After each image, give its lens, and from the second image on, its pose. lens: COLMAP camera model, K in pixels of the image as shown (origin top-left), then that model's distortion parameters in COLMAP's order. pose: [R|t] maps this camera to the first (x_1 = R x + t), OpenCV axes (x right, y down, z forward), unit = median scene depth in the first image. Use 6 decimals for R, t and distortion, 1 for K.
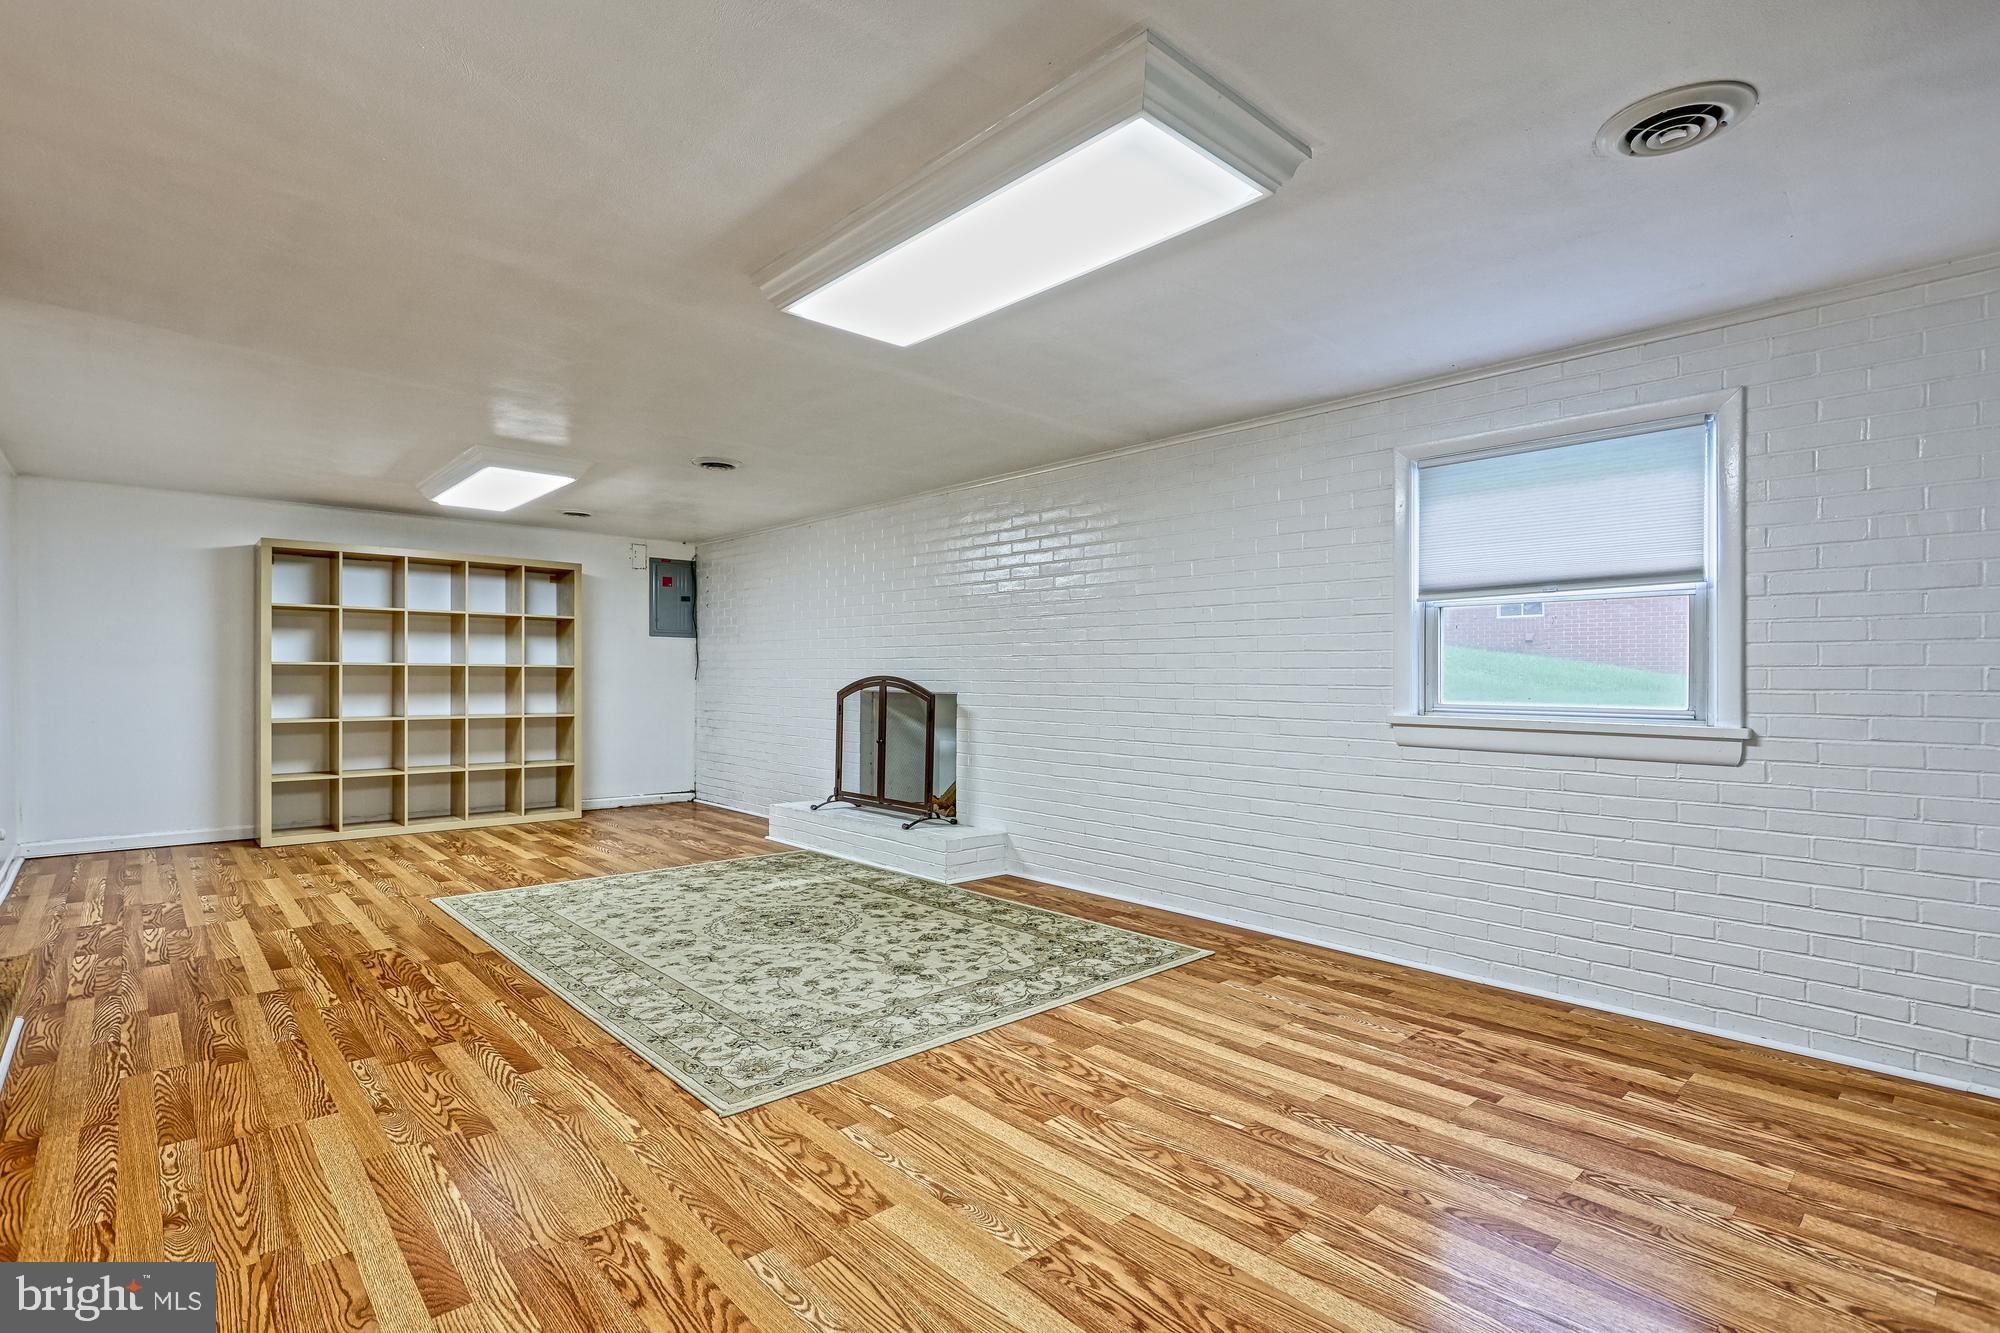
lens RADIAL K [[954.4, 0, 1012.0], [0, 954.4, 655.1], [0, 0, 1]] dist [-0.004054, 0.002931]
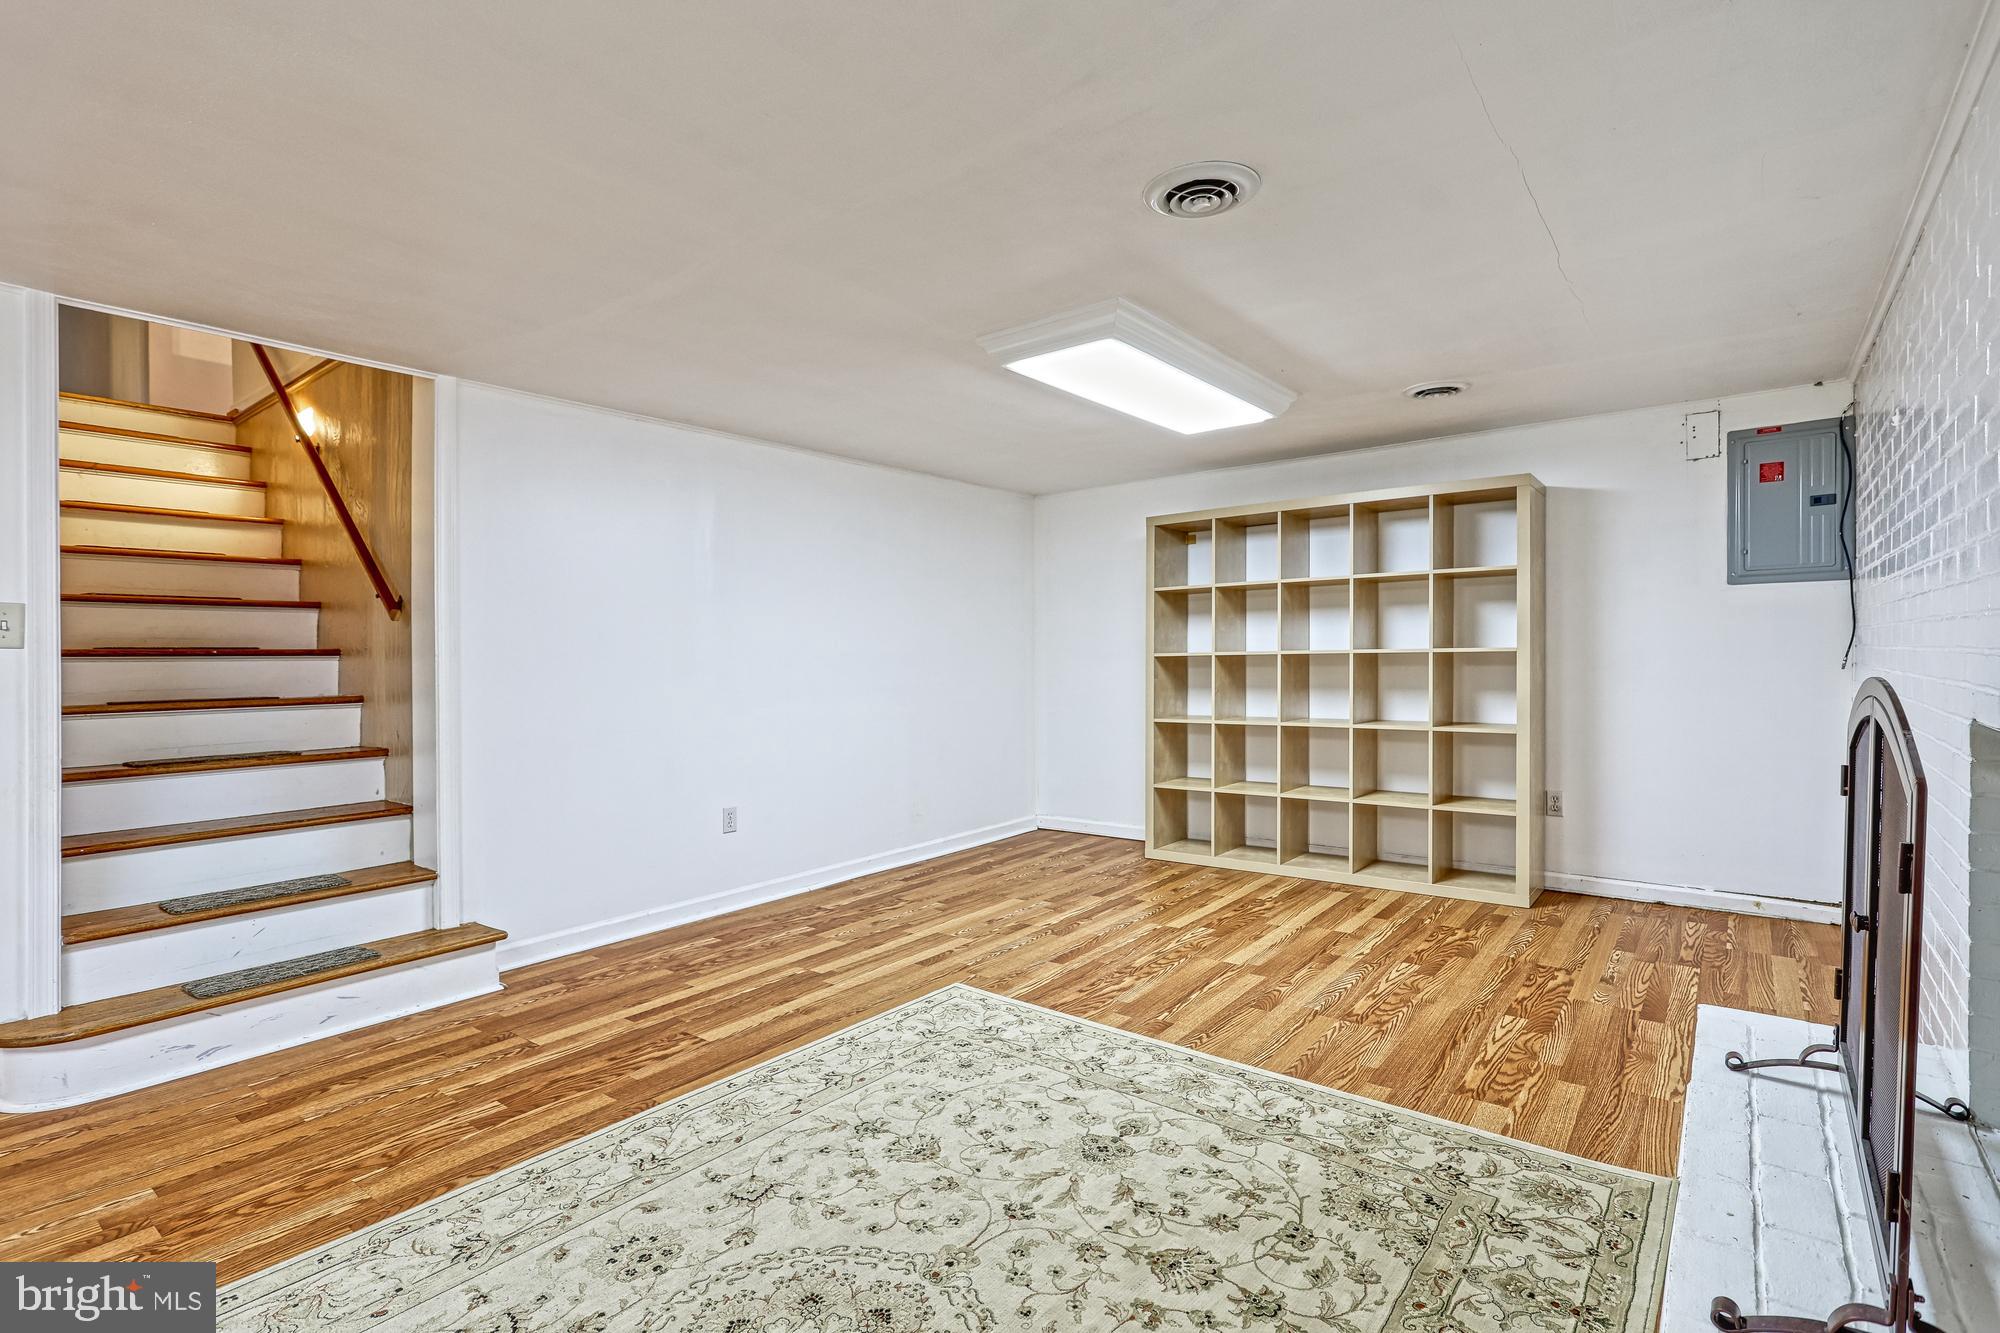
lens RADIAL K [[954.4, 0, 994.5], [0, 954.4, 669.5], [0, 0, 1]] dist [-0.004054, 0.002931]
pose [[0.159321, 0.005074, -0.987214, 0.143170], [0.038208, 0.999206, 0.011302, 0.010414], [0.986487, -0.039521, 0.159001, 1.154531]]
